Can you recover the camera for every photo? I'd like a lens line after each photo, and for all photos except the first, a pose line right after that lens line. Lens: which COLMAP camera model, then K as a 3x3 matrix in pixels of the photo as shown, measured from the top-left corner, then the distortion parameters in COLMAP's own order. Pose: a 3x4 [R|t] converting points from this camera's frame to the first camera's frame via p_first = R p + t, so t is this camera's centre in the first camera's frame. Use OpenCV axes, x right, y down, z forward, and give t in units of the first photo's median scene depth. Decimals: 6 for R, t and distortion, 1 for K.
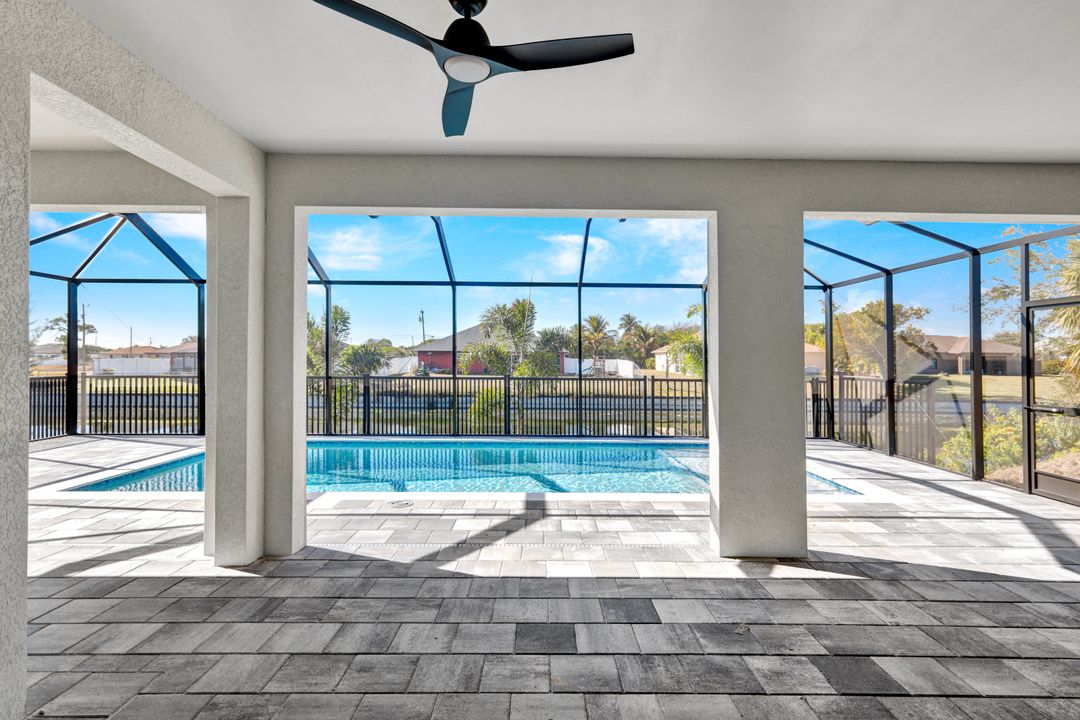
lens RADIAL K [[532.5, 0, 488.5], [0, 532.5, 353.5], [0, 0, 1]] dist [0.014644, -0.000364]
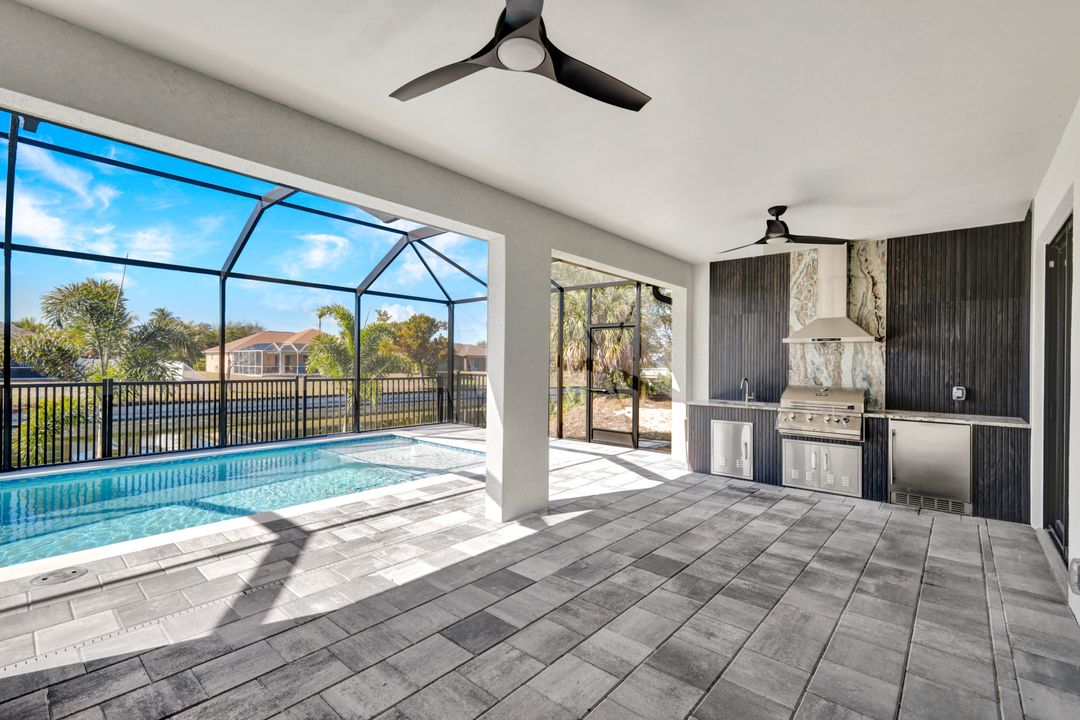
lens RADIAL K [[512.9, 0, 521.3], [0, 512.9, 360.8], [0, 0, 1]] dist [0.015866, -0.000018]
pose [[0.646638, 0.001717, 0.762795, -0.401640], [-0.010951, 0.999915, 0.007032, 0.006130], [-0.762718, -0.012901, 0.646602, 0.211570]]
